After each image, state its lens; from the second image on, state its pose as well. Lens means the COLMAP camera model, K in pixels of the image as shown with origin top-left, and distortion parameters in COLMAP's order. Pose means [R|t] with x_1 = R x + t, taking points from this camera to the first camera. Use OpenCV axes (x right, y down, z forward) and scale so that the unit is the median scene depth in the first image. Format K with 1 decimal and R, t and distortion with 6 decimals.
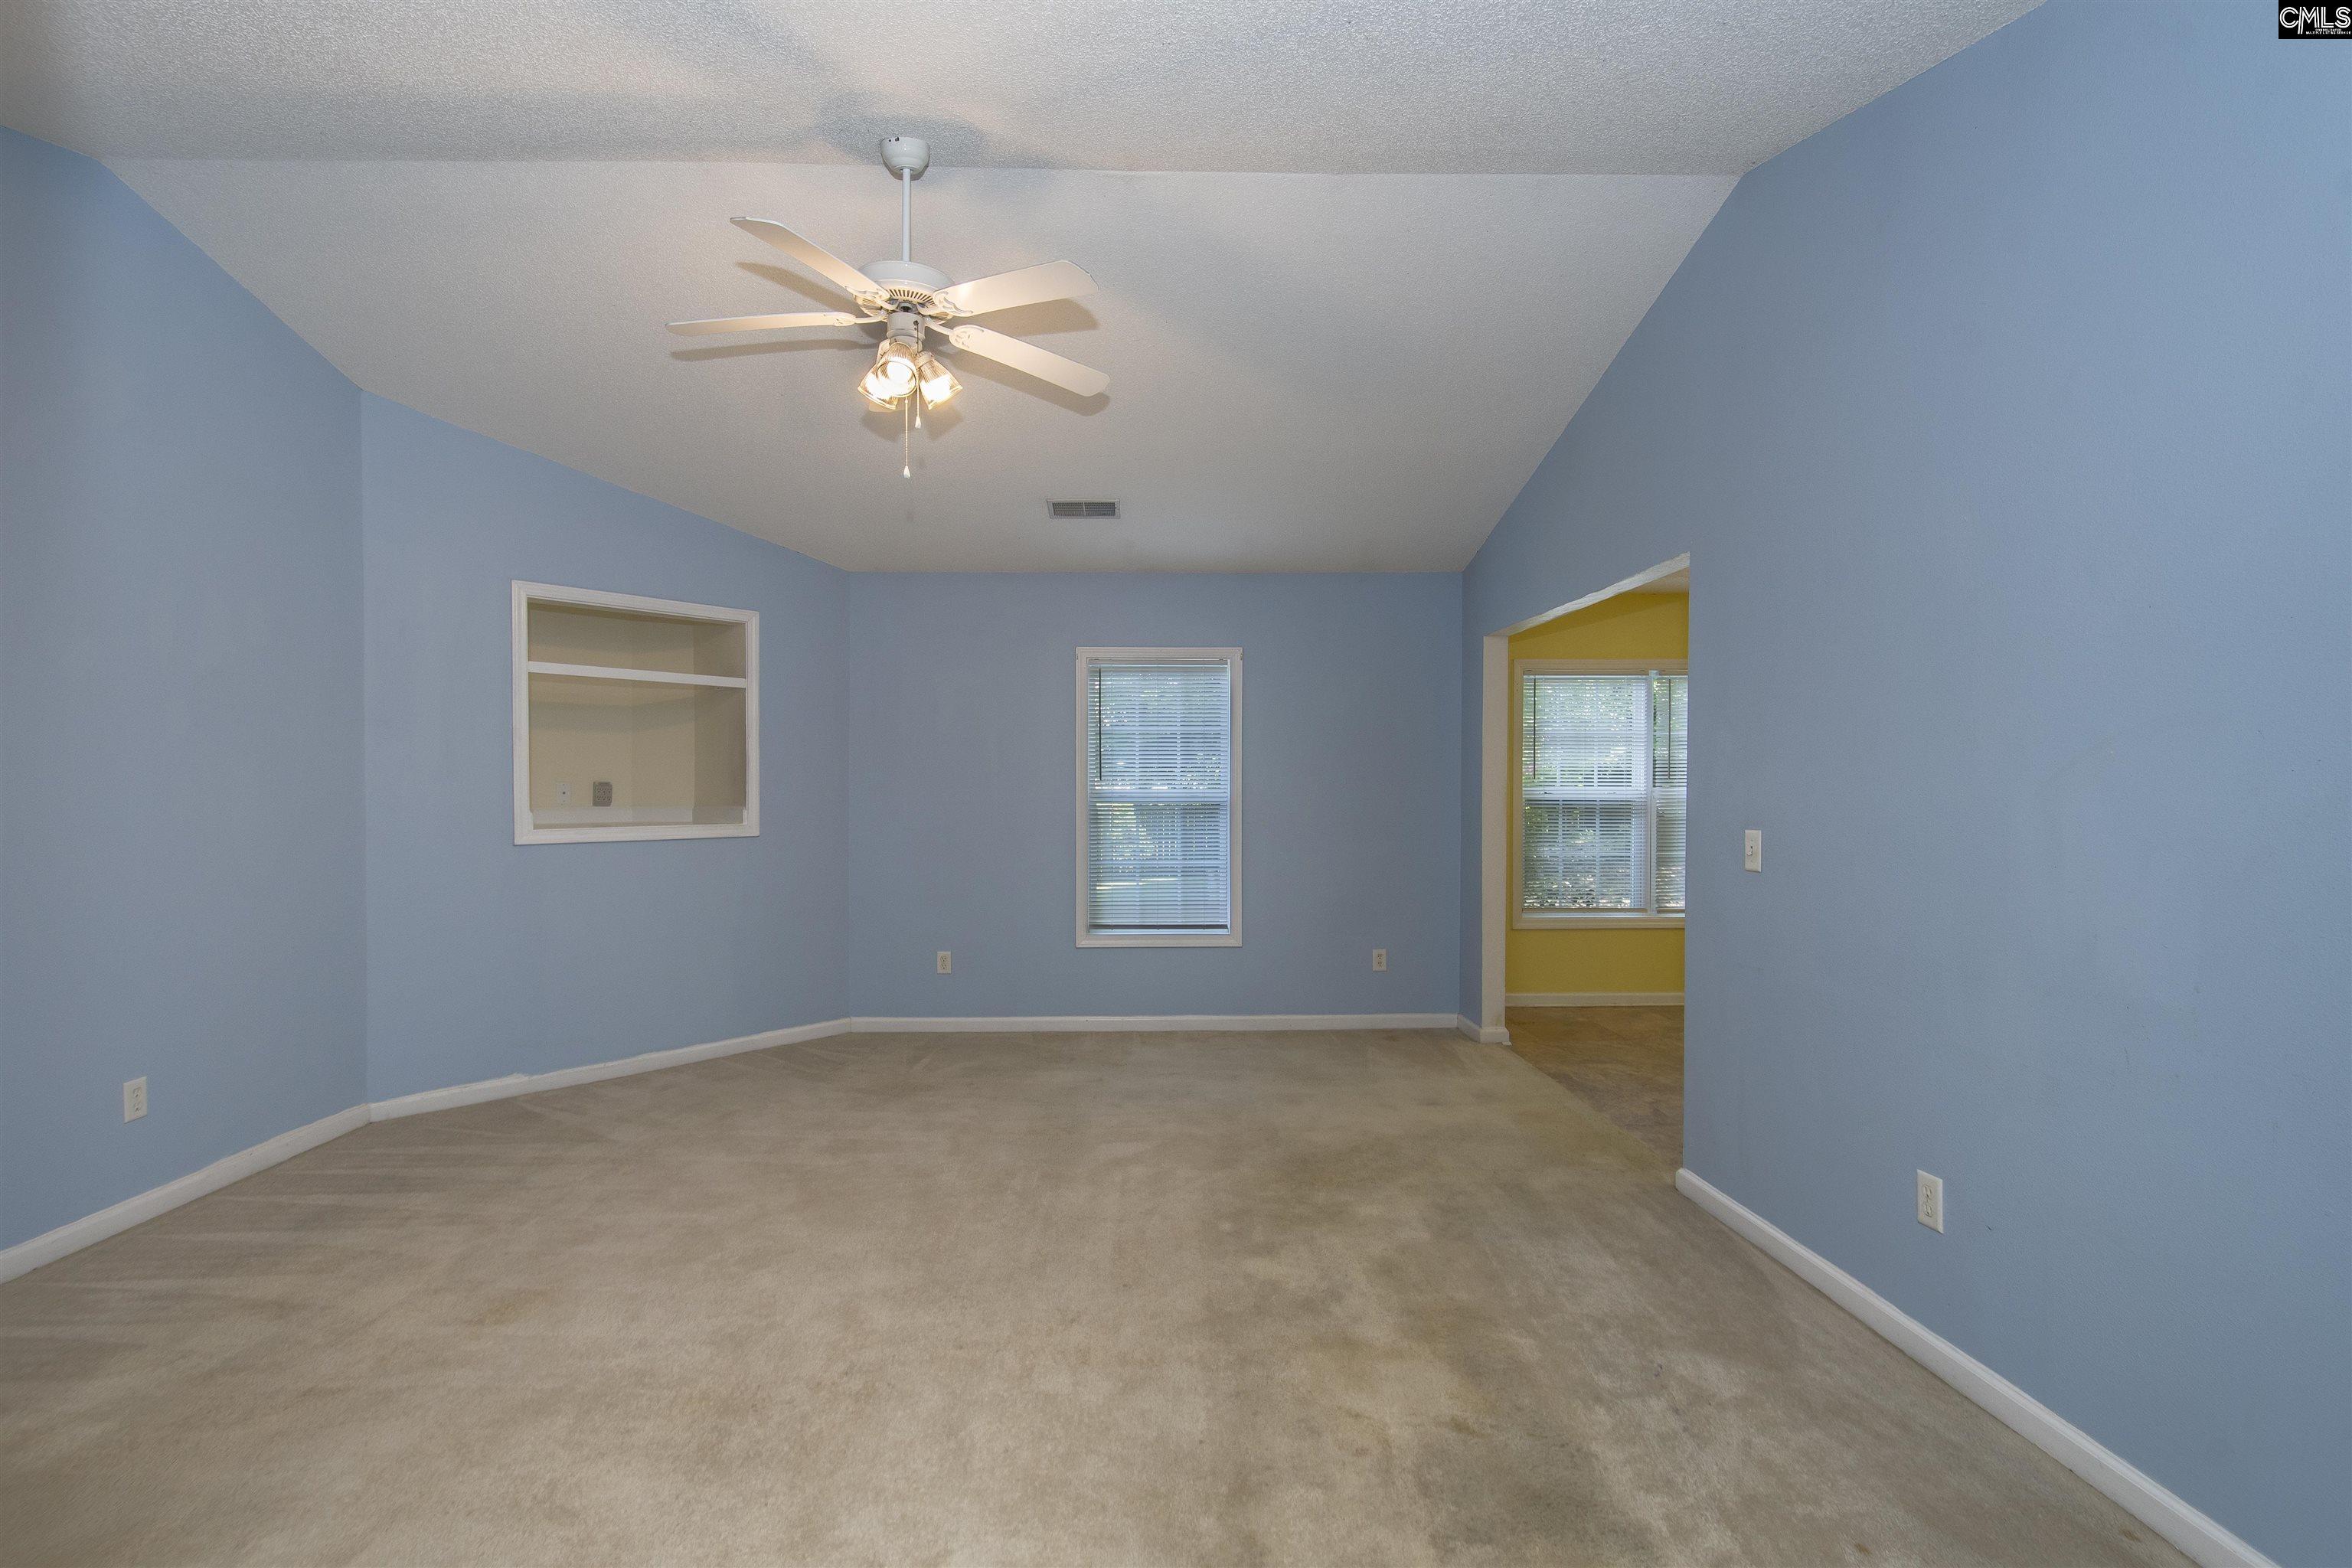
lens RADIAL K [[1069.9, 0, 1126.7], [0, 1069.9, 792.2], [0, 0, 1]] dist [0.001112, -0.003947]
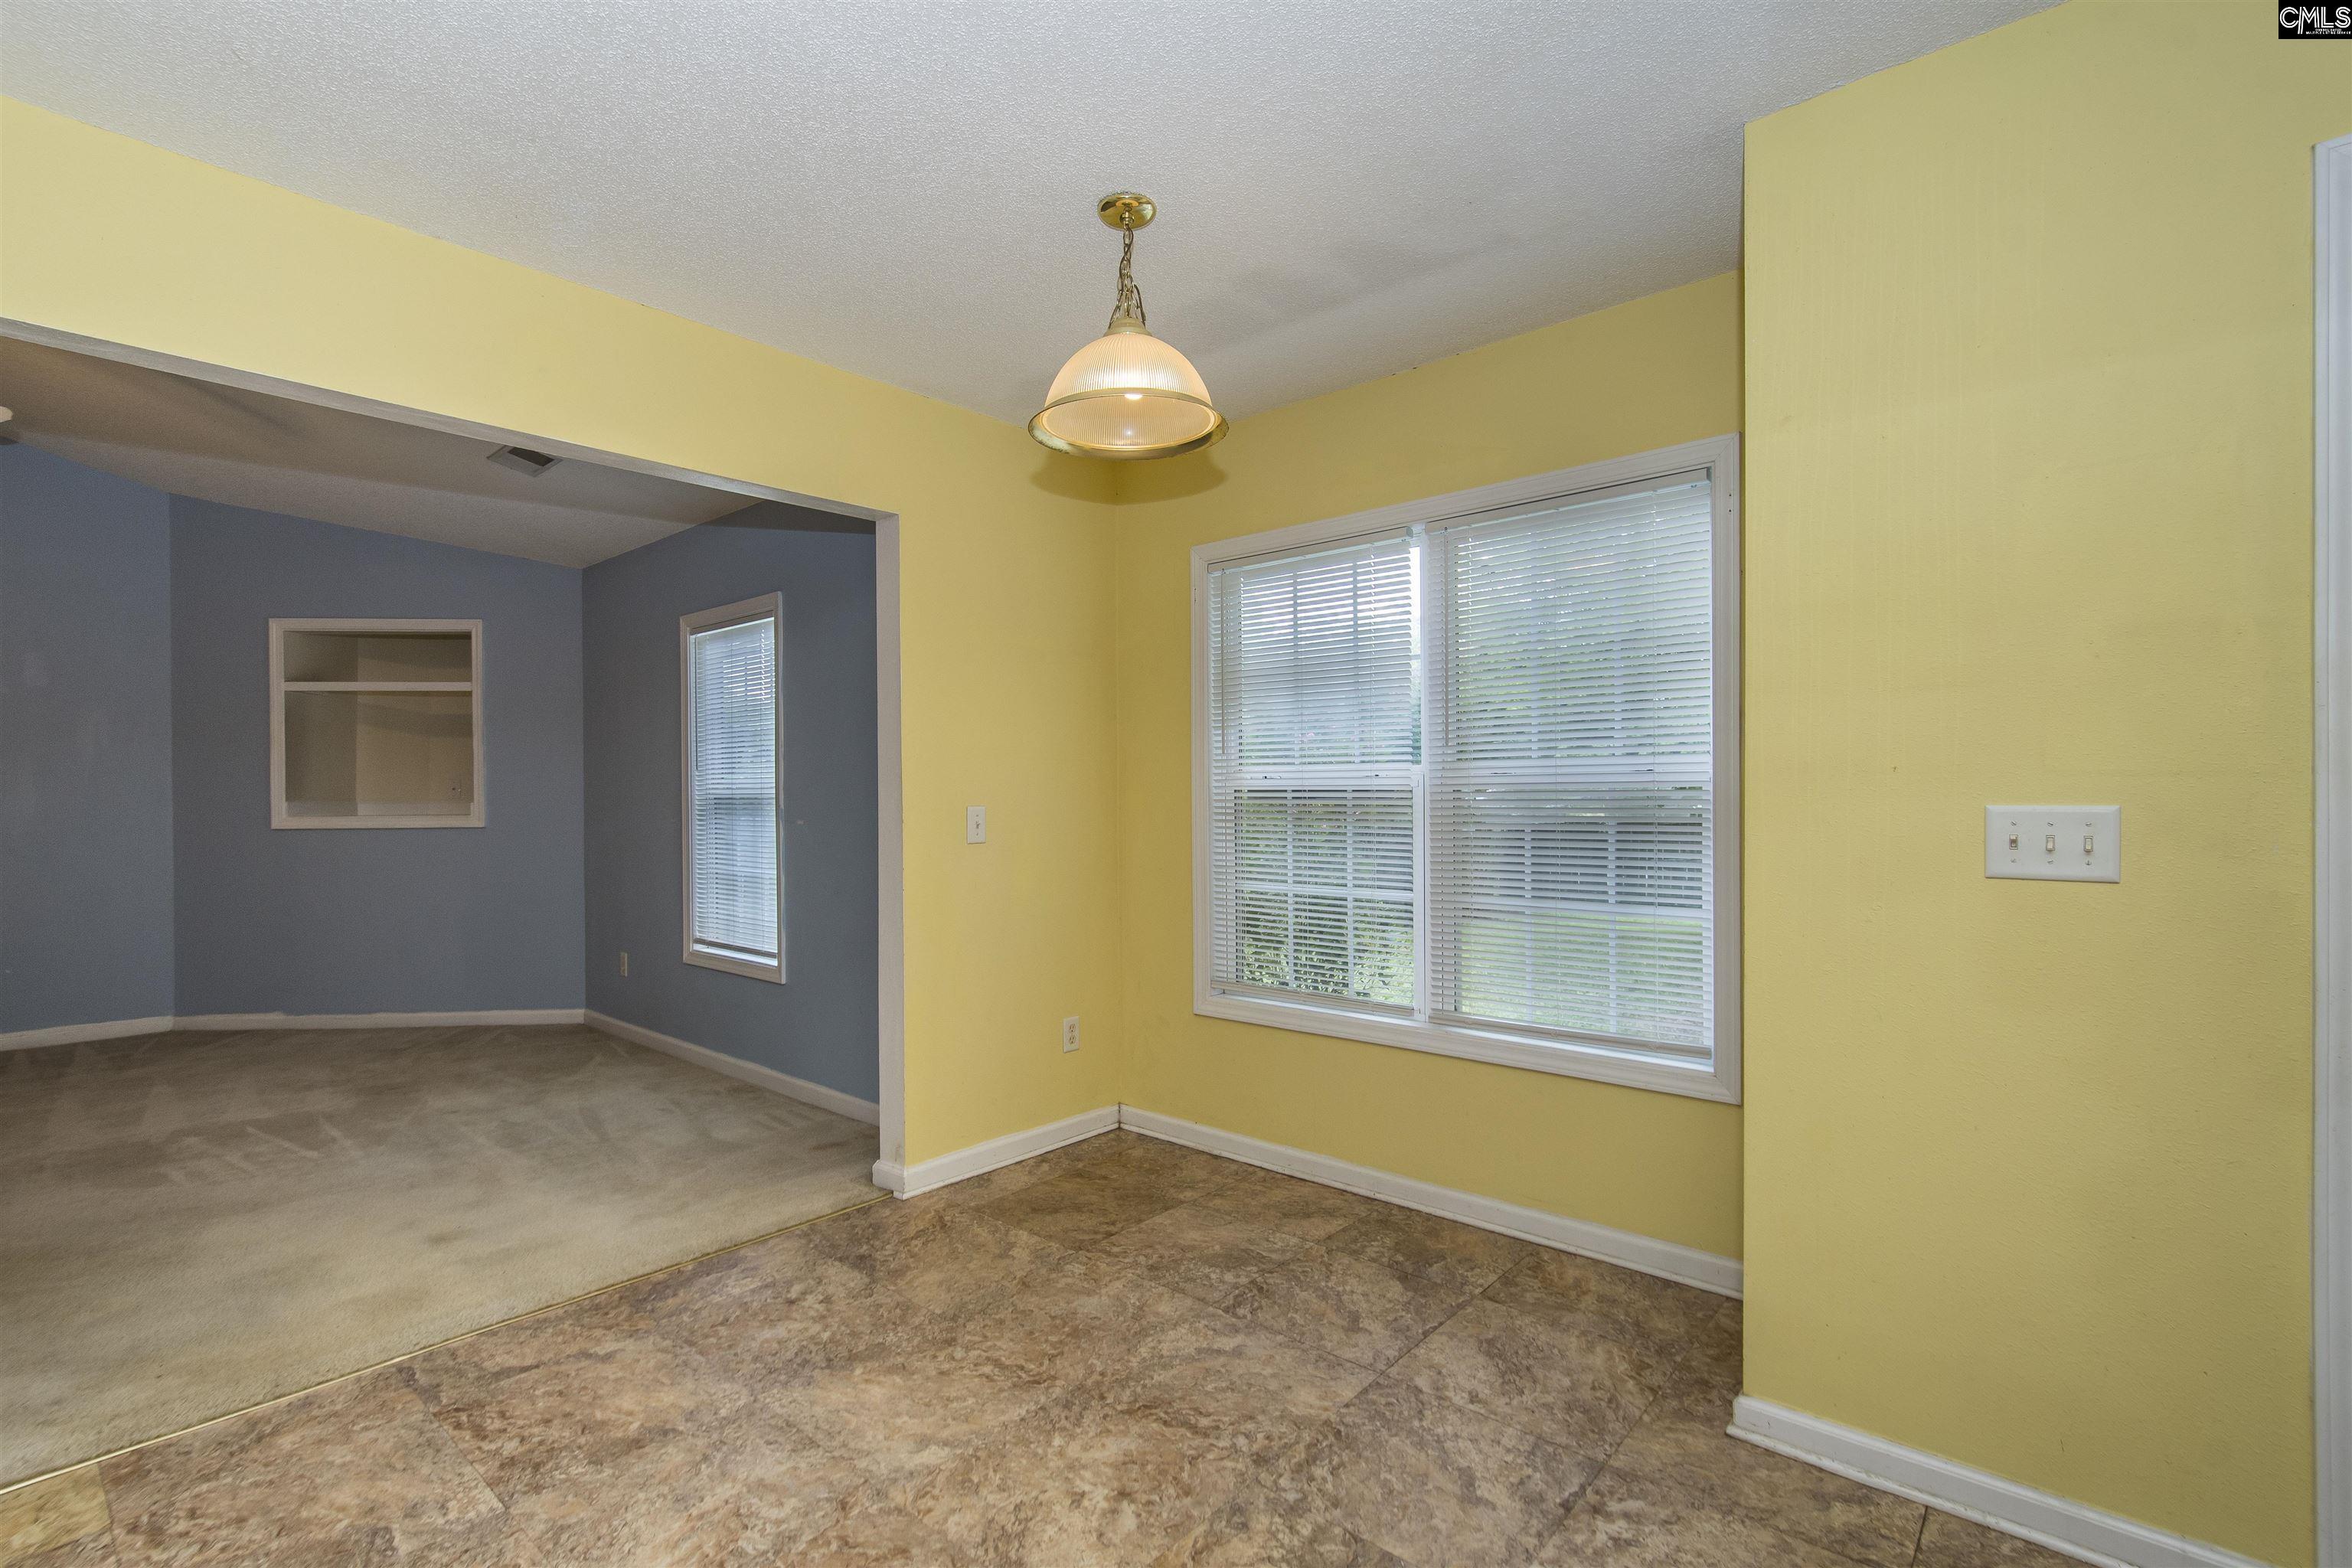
lens RADIAL K [[1069.9, 0, 1147.8], [0, 1069.9, 800.4], [0, 0, 1]] dist [0.001112, -0.003947]
pose [[0.732715, 0.003214, -0.680528, 0.885294], [0.004737, 0.999941, 0.009822, 0.006491], [0.680519, -0.010421, 0.732657, 0.669013]]
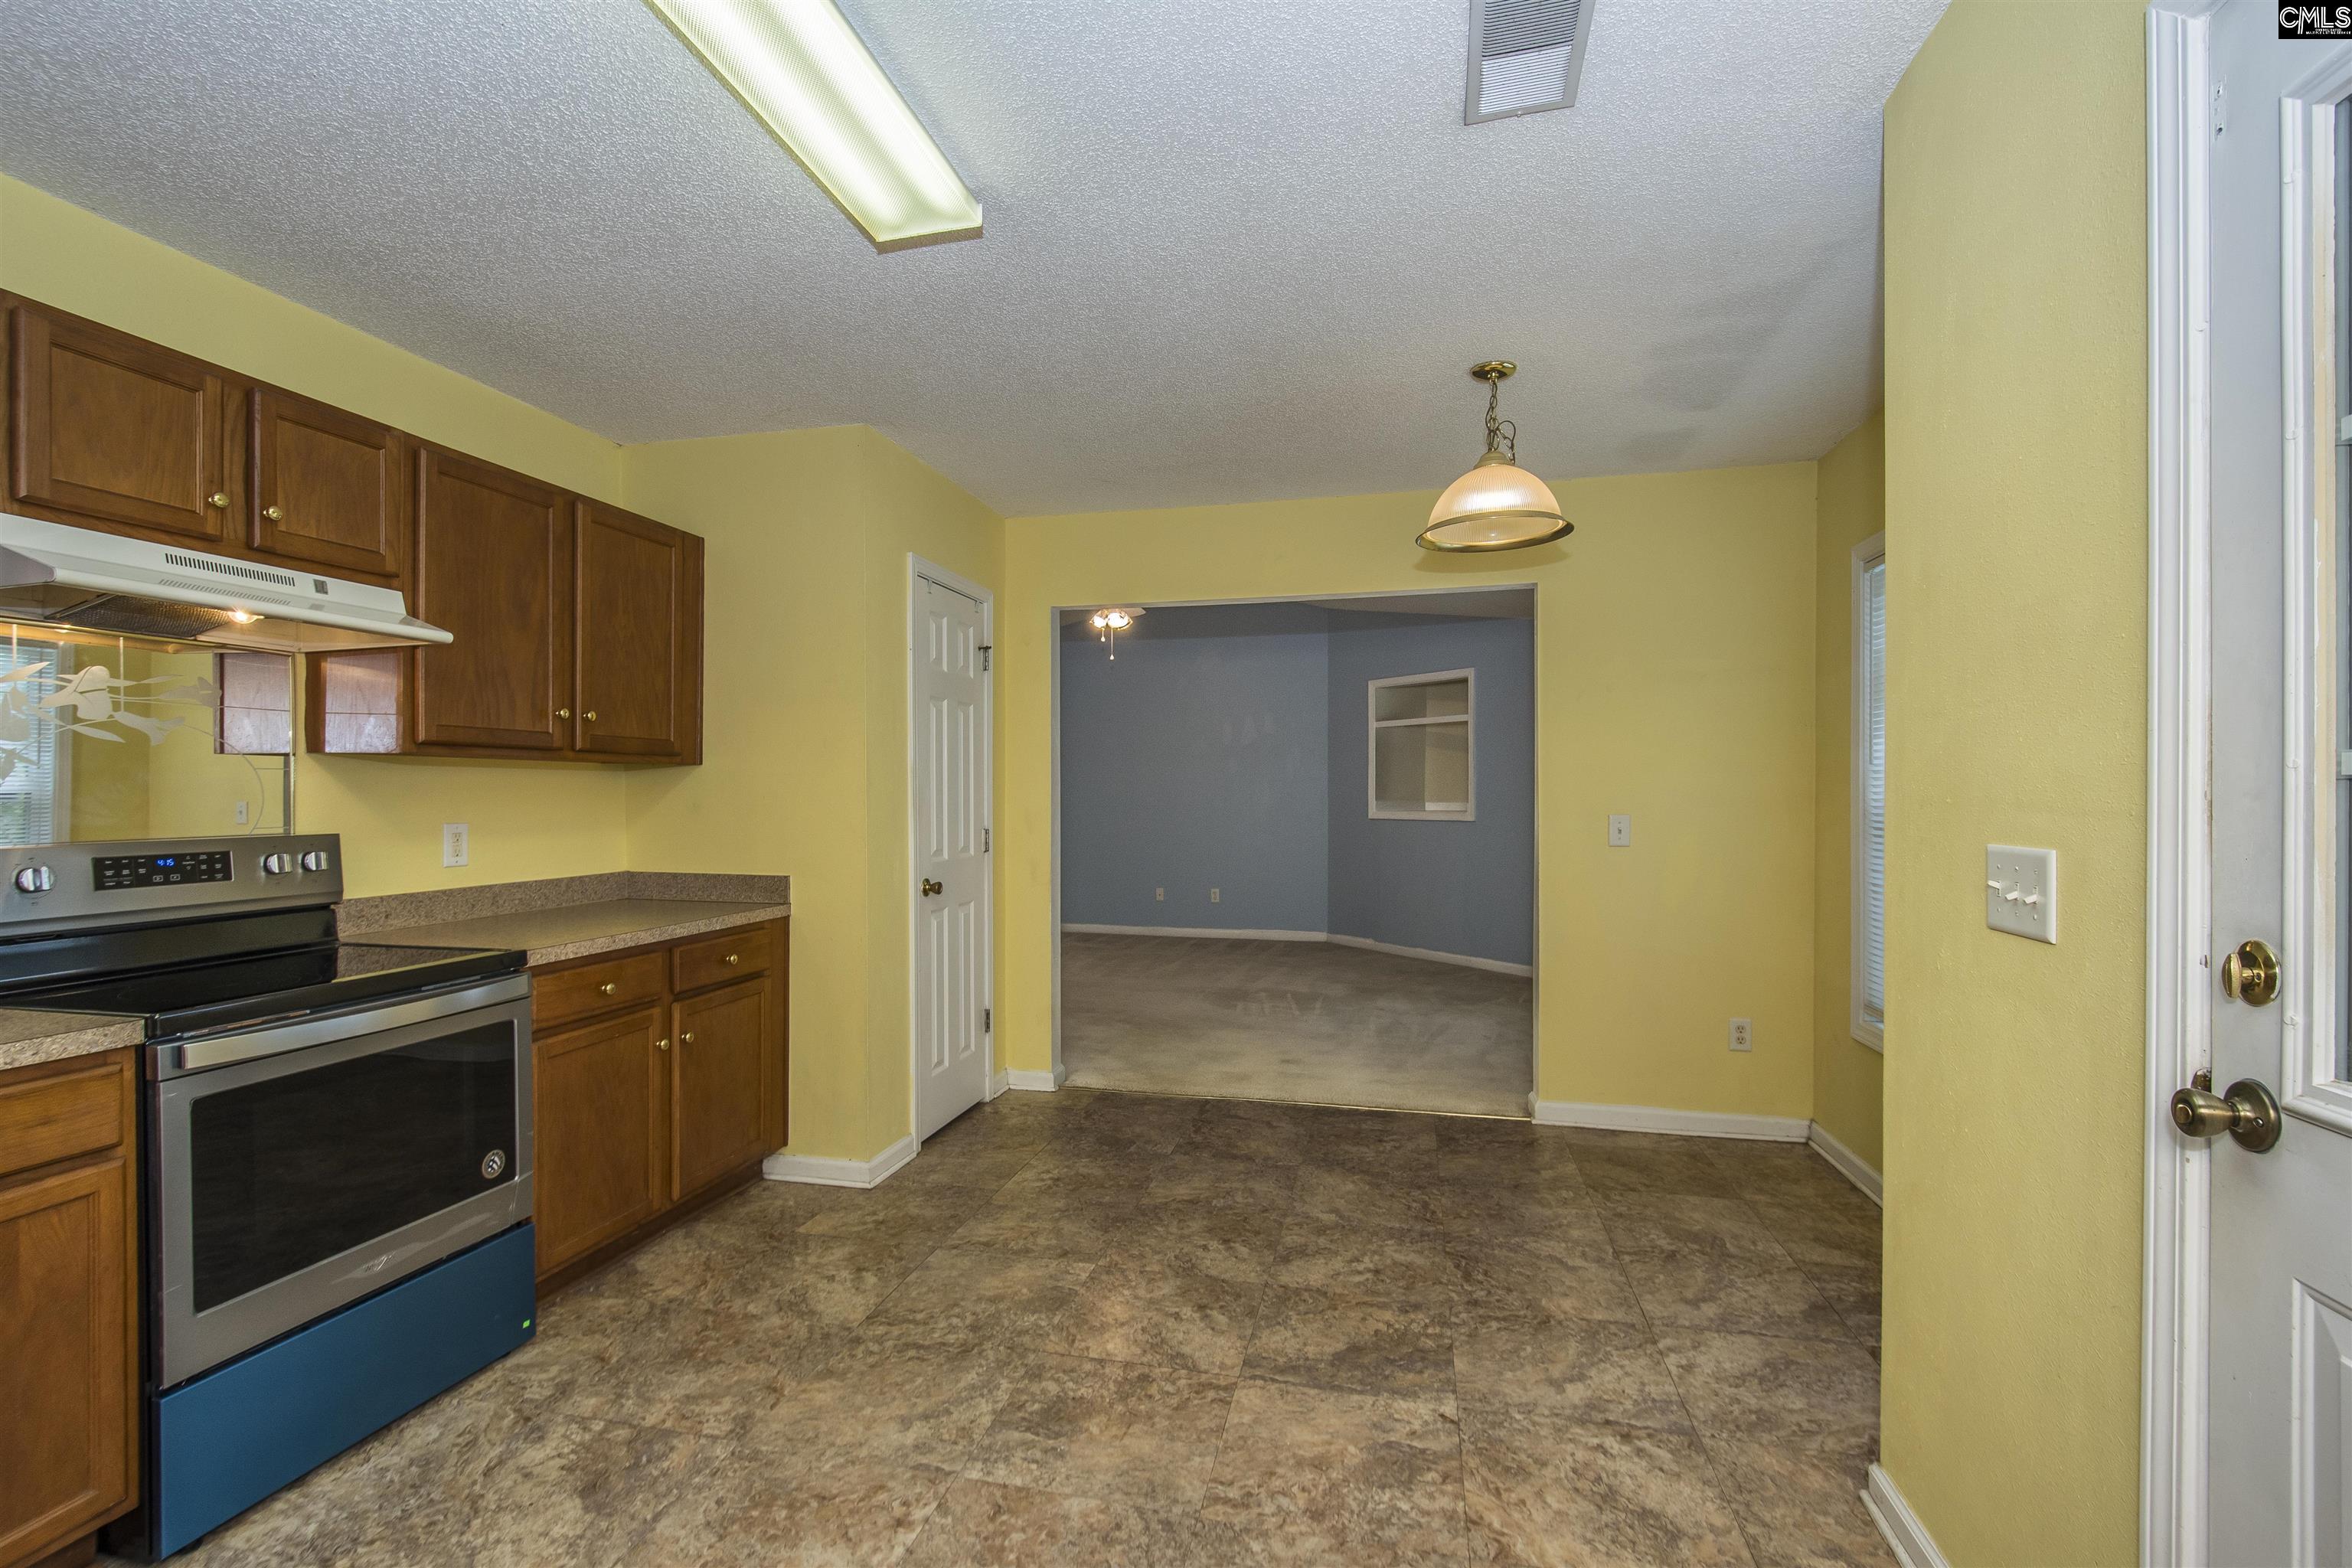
lens RADIAL K [[1069.9, 0, 1147.0], [0, 1069.9, 799.0], [0, 0, 1]] dist [0.001112, -0.003947]
pose [[-0.254812, 0.008674, -0.966952, 1.186845], [0.004610, 0.999959, 0.007755, -0.002889], [0.966980, -0.002482, -0.254842, 0.946100]]
